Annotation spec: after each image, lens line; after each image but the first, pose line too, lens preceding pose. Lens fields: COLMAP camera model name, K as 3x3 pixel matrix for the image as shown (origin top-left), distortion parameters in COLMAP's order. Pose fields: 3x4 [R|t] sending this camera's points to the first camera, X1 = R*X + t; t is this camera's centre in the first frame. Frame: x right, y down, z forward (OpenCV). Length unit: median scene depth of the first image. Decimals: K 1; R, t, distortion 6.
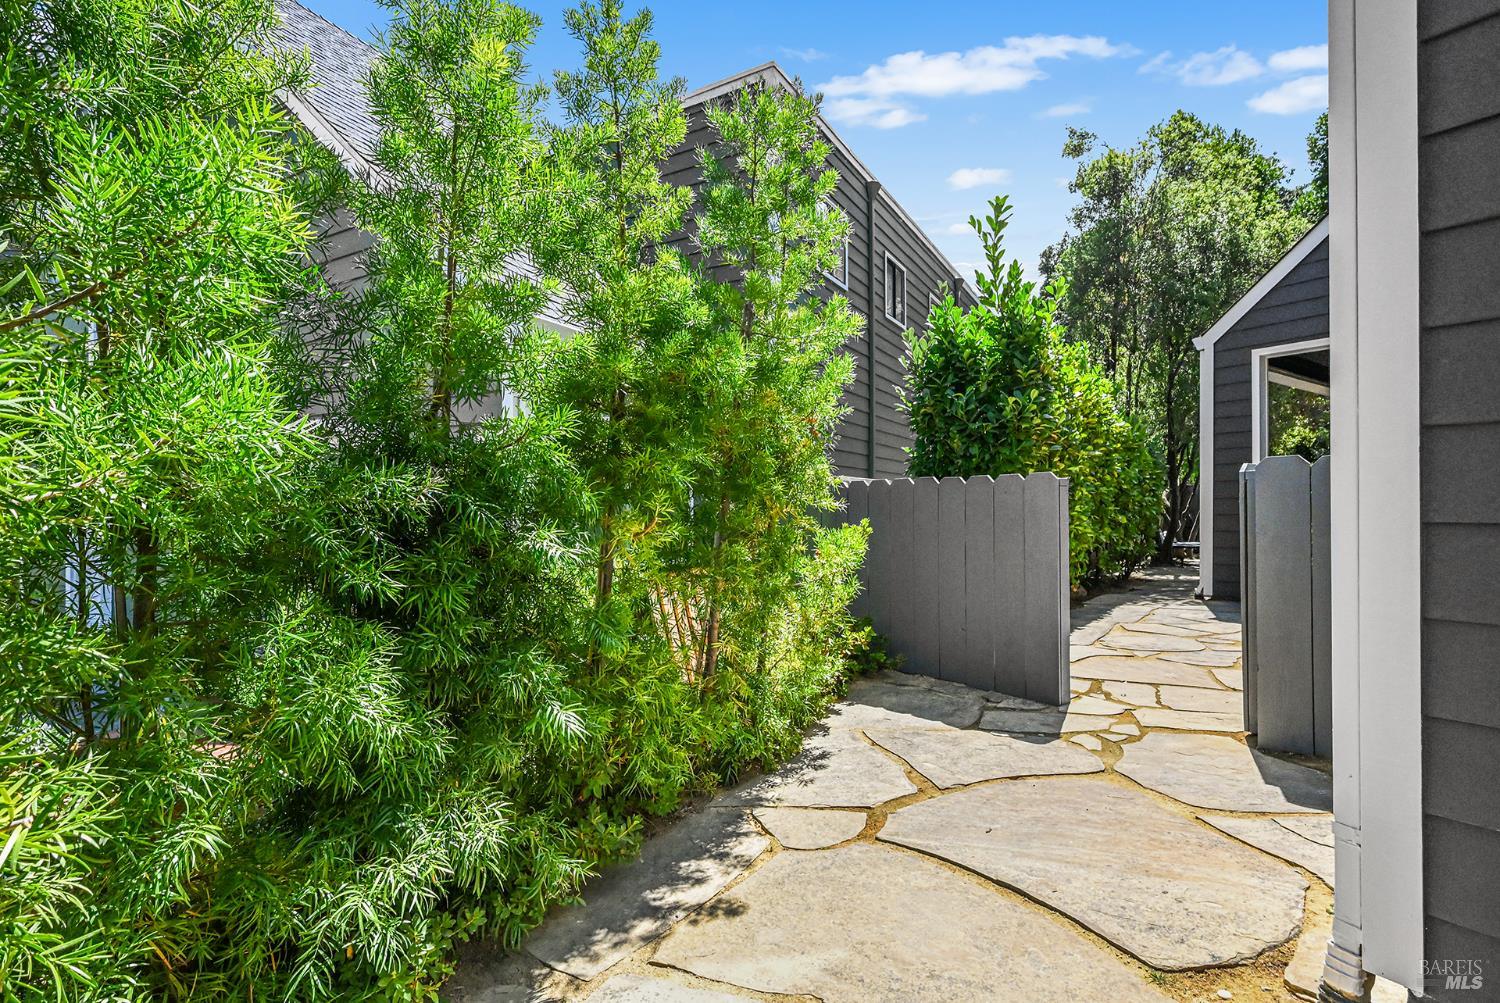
lens RADIAL K [[698.8, 0, 745.3], [0, 698.8, 506.7], [0, 0, 1]] dist [0.000289, 0.000015]
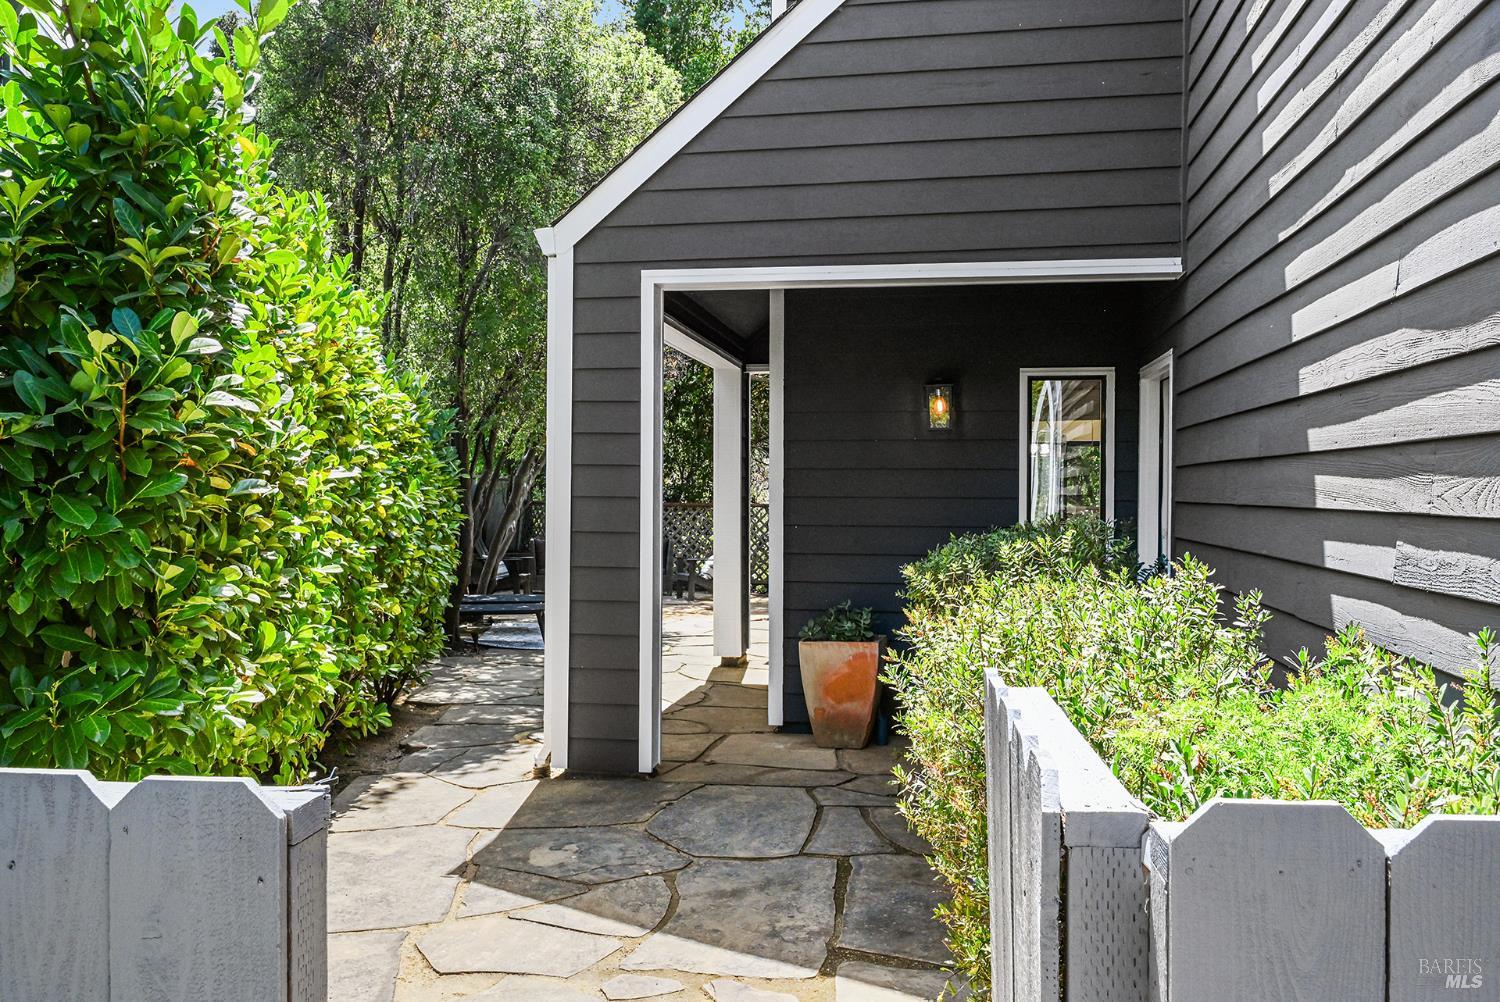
lens RADIAL K [[1230.5, 0, 750.3], [0, 1230.5, 501.2], [0, 0, 1]] dist [0.001275, -0.002563]
pose [[0.687590, -0.000872, 0.726099, 0.175903], [-0.008751, 0.999917, 0.009488, -0.083715], [-0.726046, -0.012878, 0.687525, 0.409596]]
